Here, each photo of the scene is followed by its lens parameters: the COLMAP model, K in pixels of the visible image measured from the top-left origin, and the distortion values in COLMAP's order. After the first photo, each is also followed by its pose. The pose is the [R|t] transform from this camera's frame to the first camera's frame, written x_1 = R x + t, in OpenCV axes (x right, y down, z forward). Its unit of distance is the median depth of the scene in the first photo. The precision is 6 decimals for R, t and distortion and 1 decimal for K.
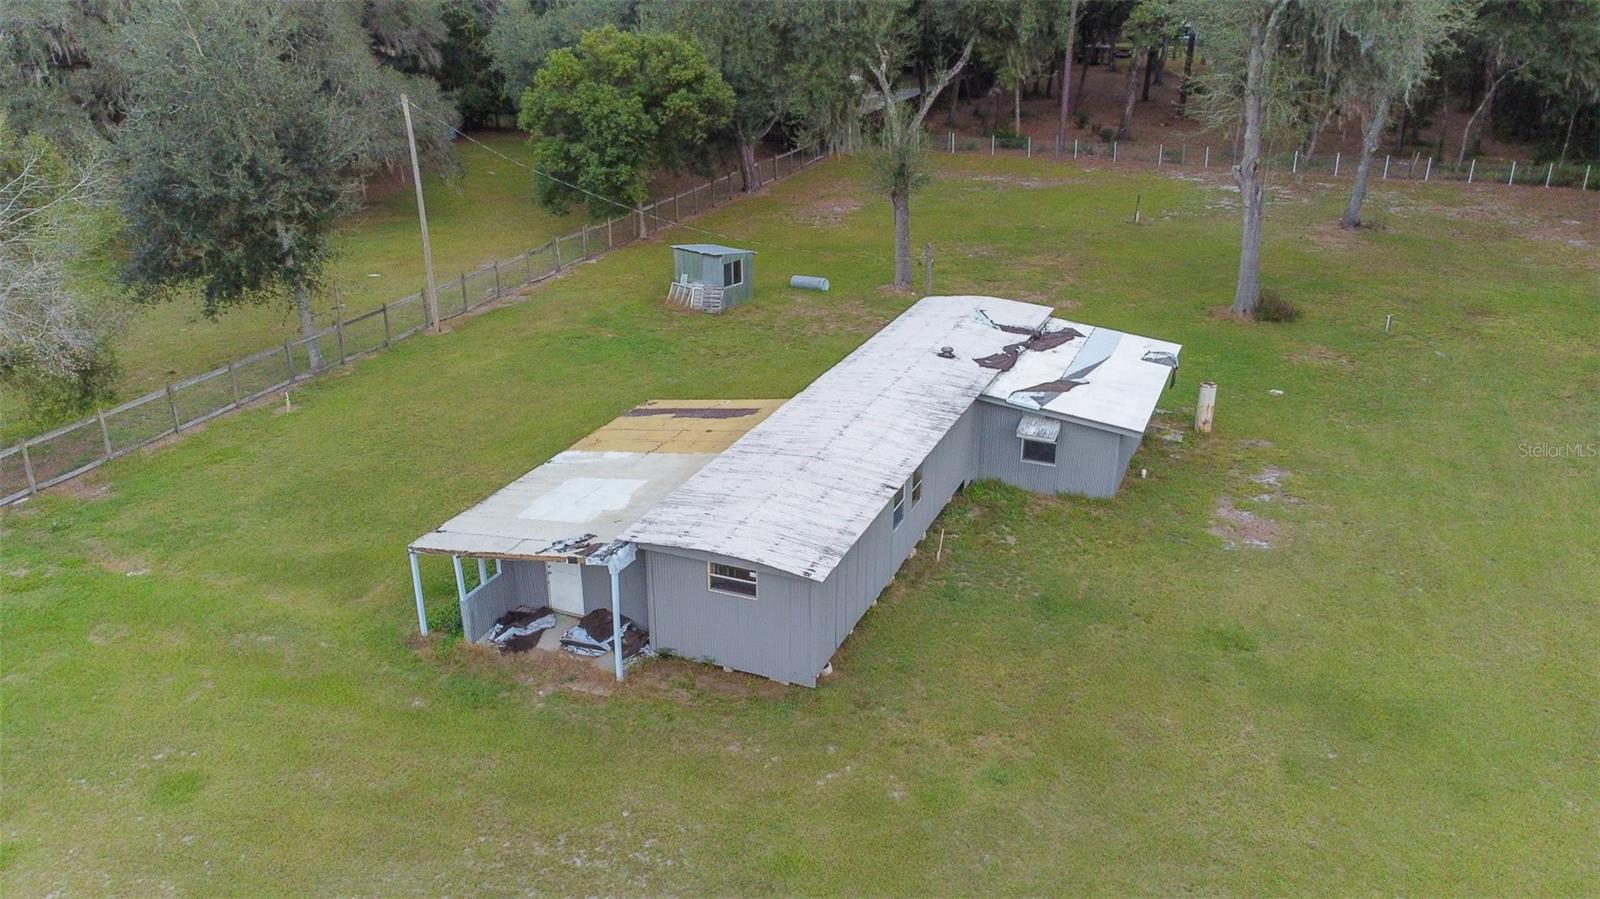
lens RADIAL K [[1230.6, 0, 800.0], [0, 1230.6, 449.5], [0, 0, 1]] dist [0.000144, -0.005961]
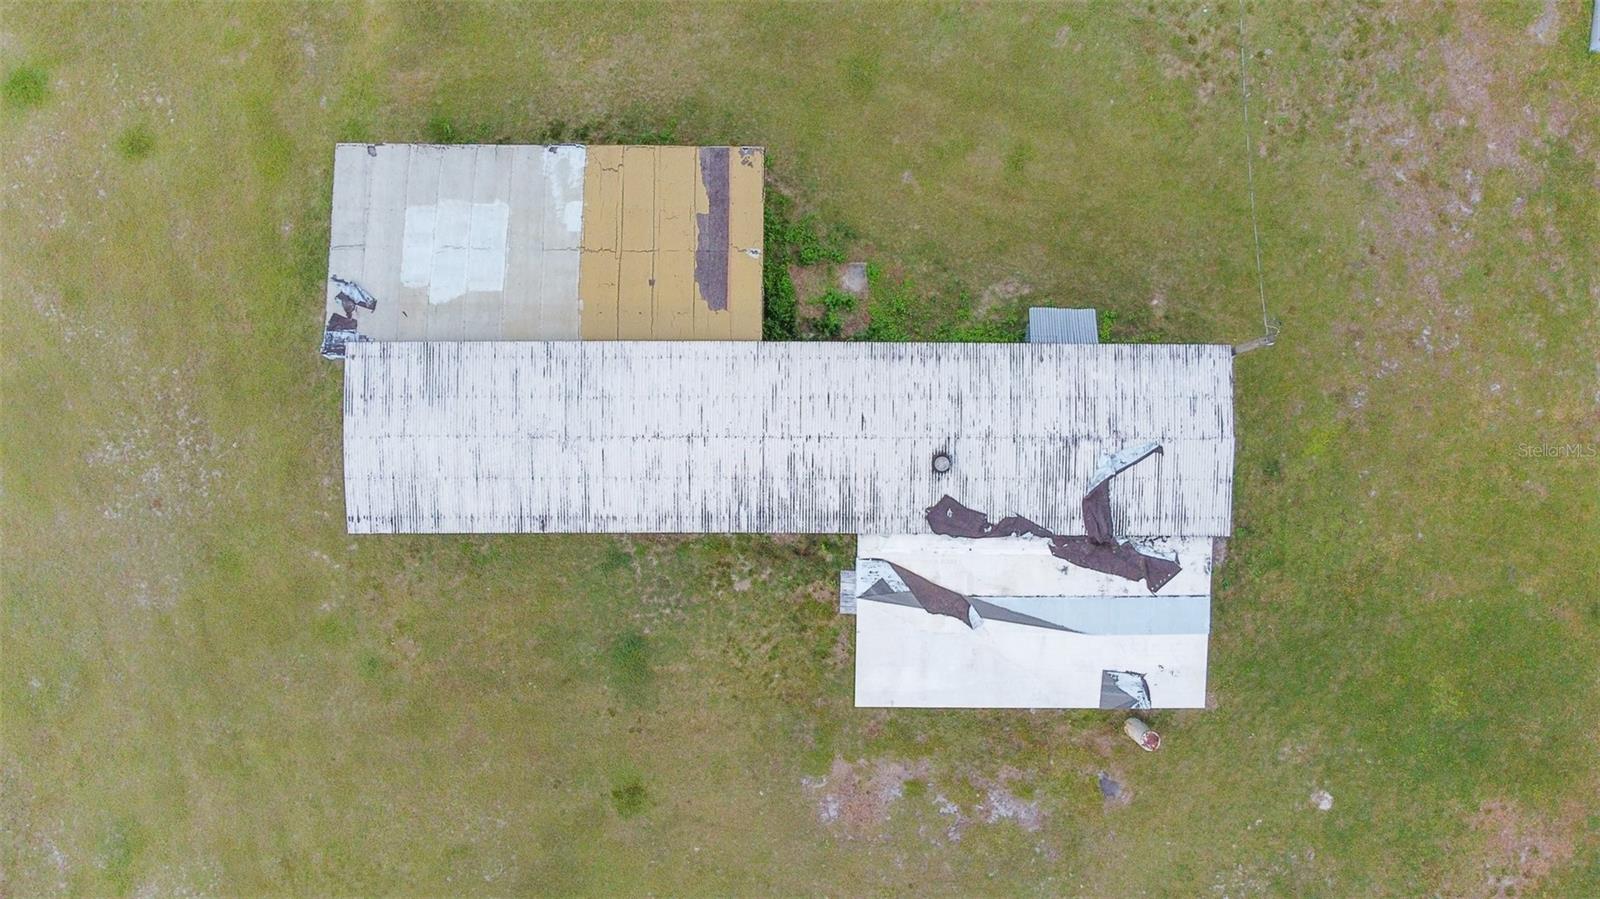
lens RADIAL K [[1187.2, 0, 795.9], [0, 1187.2, 474.2], [0, 0, 1]] dist [-0.002892, -0.000538]
pose [[0.383348, 0.923318, 0.022967, 0.066329], [-0.340356, 0.118107, 0.932850, -0.712106], [0.858605, -0.365423, 0.359533, 0.588588]]
